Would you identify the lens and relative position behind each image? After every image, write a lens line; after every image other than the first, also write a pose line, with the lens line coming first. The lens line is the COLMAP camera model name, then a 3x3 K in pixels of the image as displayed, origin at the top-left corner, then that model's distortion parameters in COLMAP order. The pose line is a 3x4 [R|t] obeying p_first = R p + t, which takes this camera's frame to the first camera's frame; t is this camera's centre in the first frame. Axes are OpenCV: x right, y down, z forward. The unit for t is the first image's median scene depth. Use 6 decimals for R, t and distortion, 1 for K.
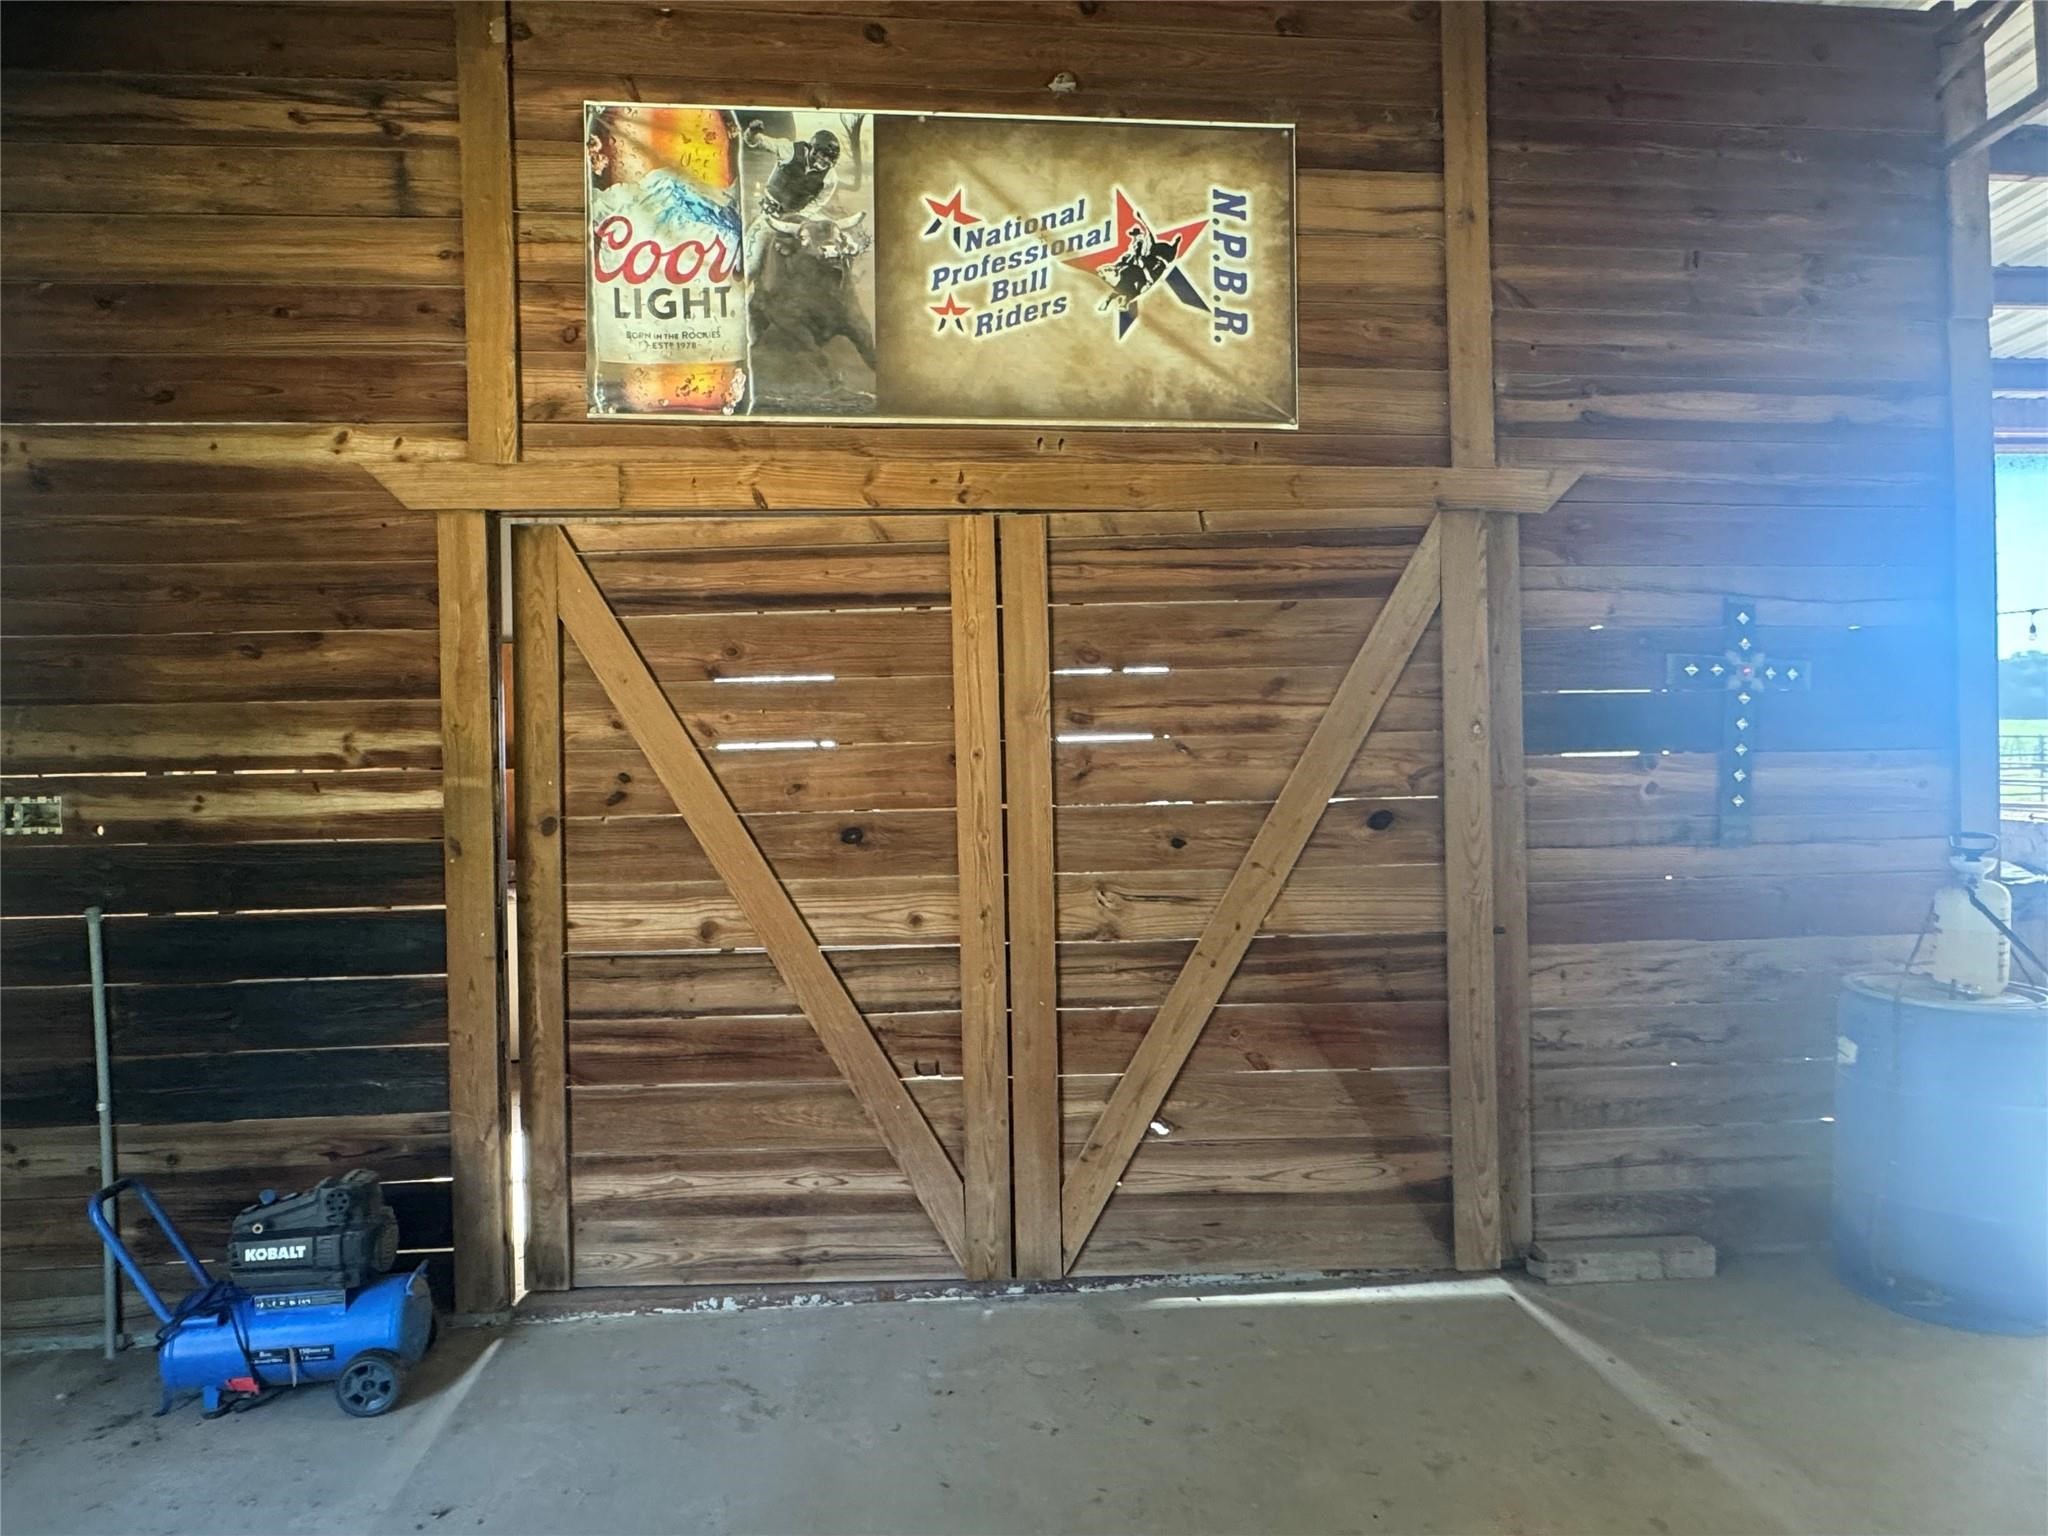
lens RADIAL K [[1202.8, 0, 1029.2], [0, 1202.8, 774.0], [0, 0, 1]] dist [0.006330, -0.004404]
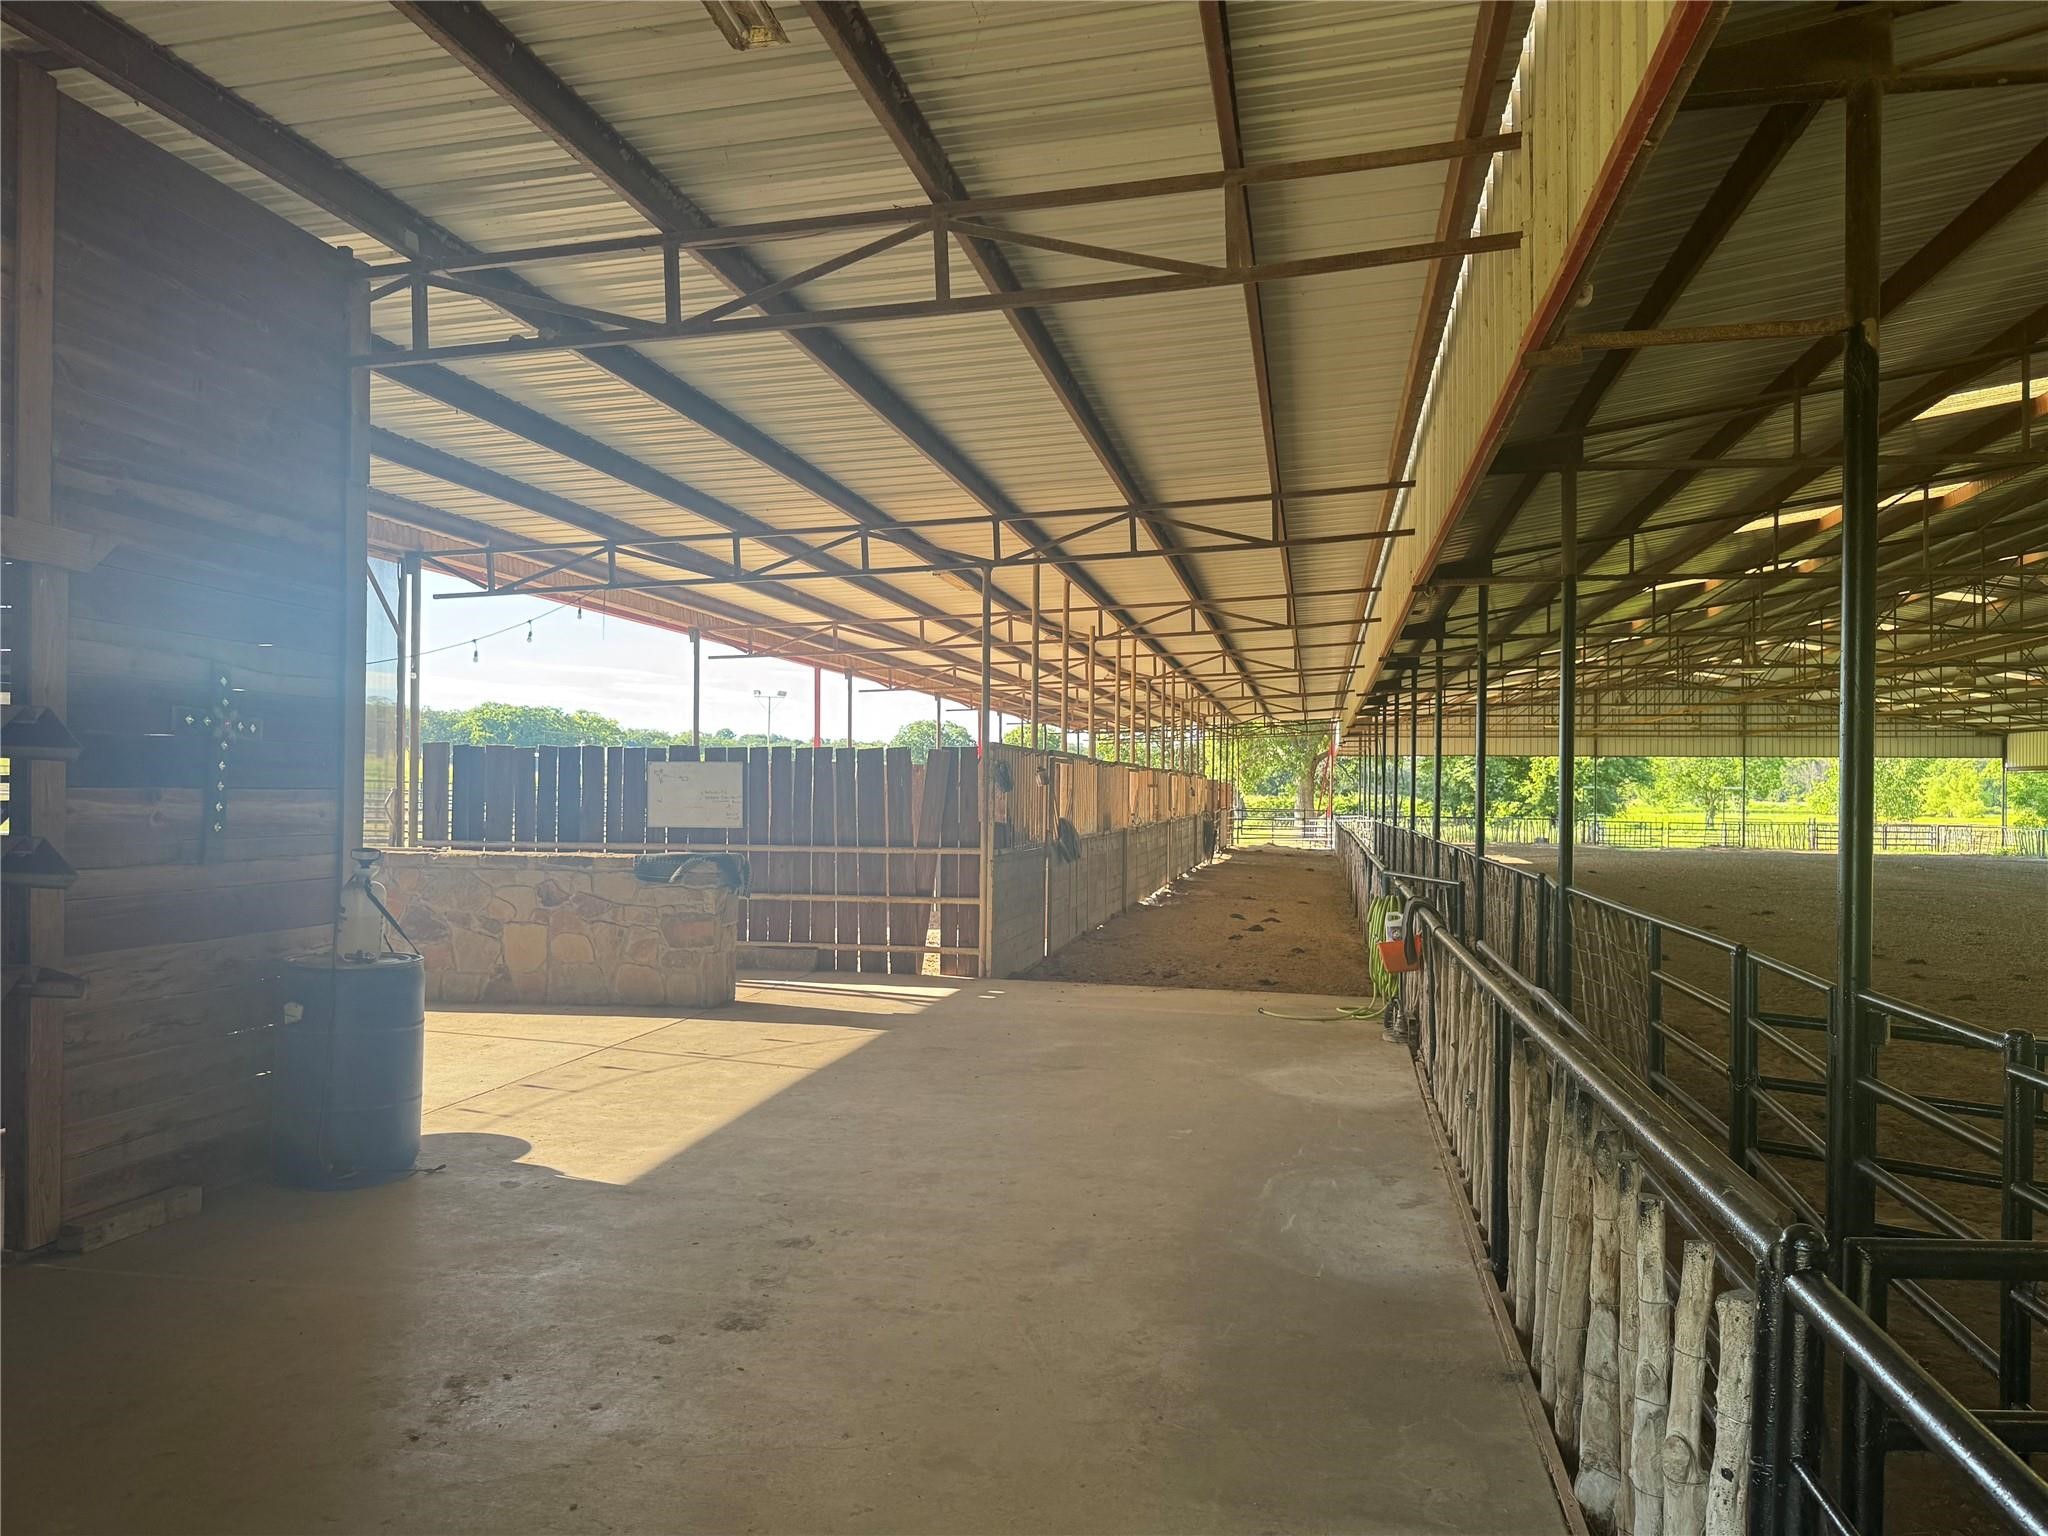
lens RADIAL K [[1432.2, 0, 1032.6], [0, 1432.2, 781.6], [0, 0, 1]] dist [-0.004354, -0.005130]
pose [[0.273445, 0.026430, 0.961524, -0.629436], [-0.014603, 0.999621, -0.023324, -0.002684], [-0.961777, -0.007663, 0.273727, -0.224998]]
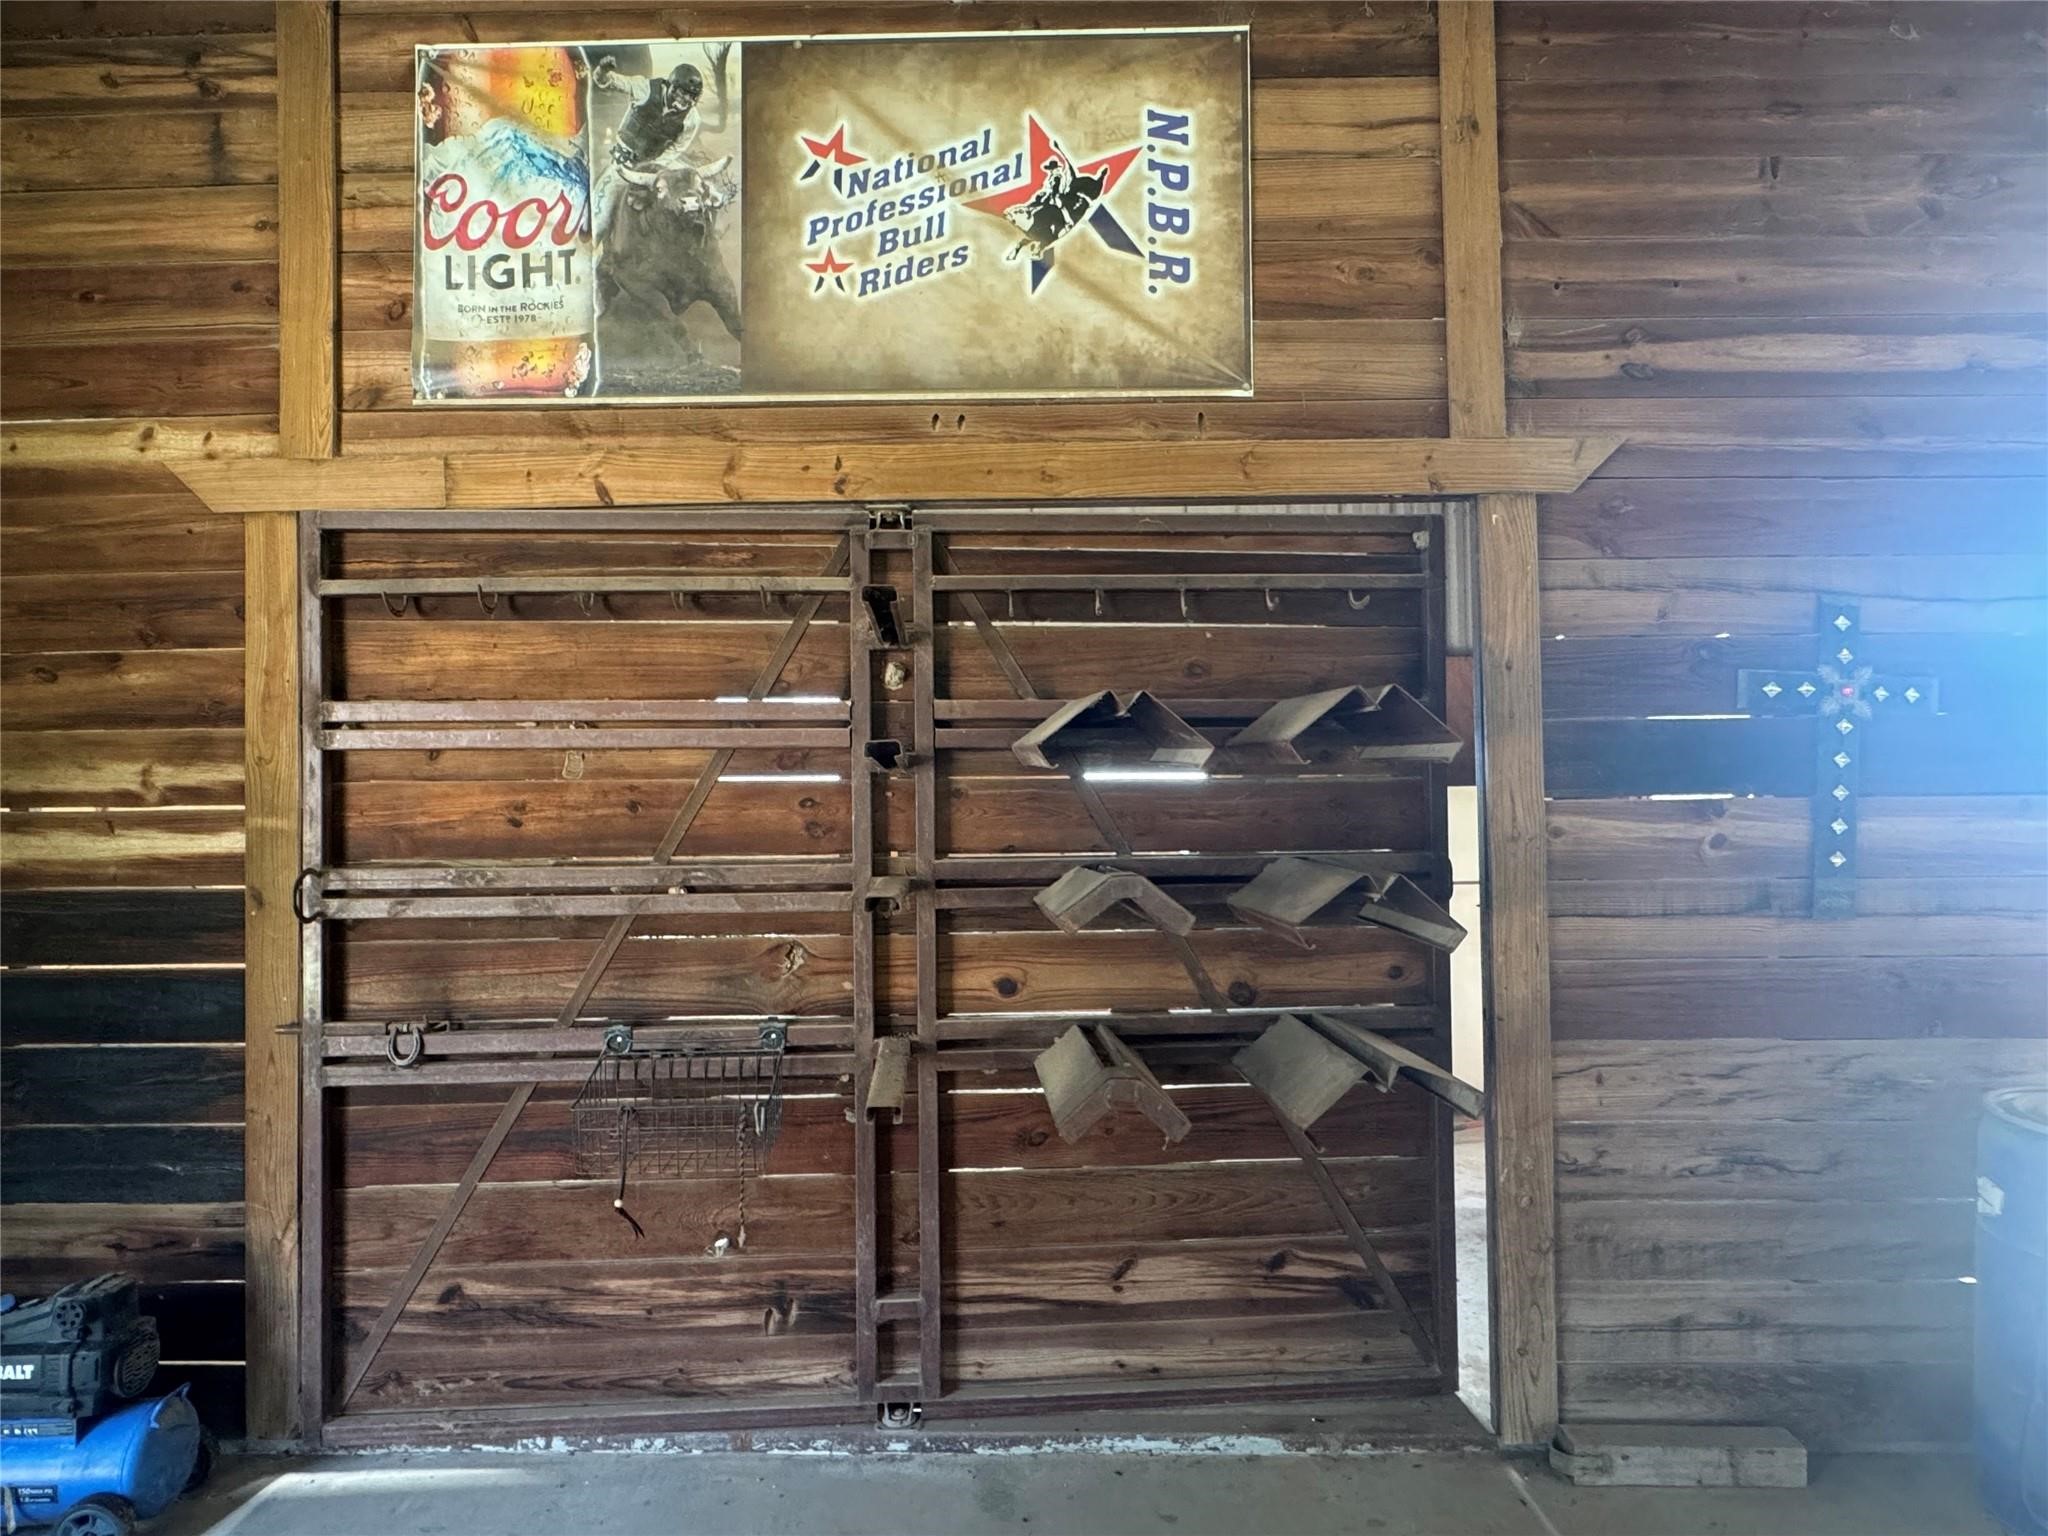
lens RADIAL K [[1202.8, 0, 1021.0], [0, 1202.8, 775.9], [0, 0, 1]] dist [0.006330, -0.004404]
pose [[0.993965, 0.004140, -0.109622, 0.160113], [-0.006584, 0.999738, -0.021943, -0.011054], [0.109502, 0.022532, 0.993731, 0.183045]]
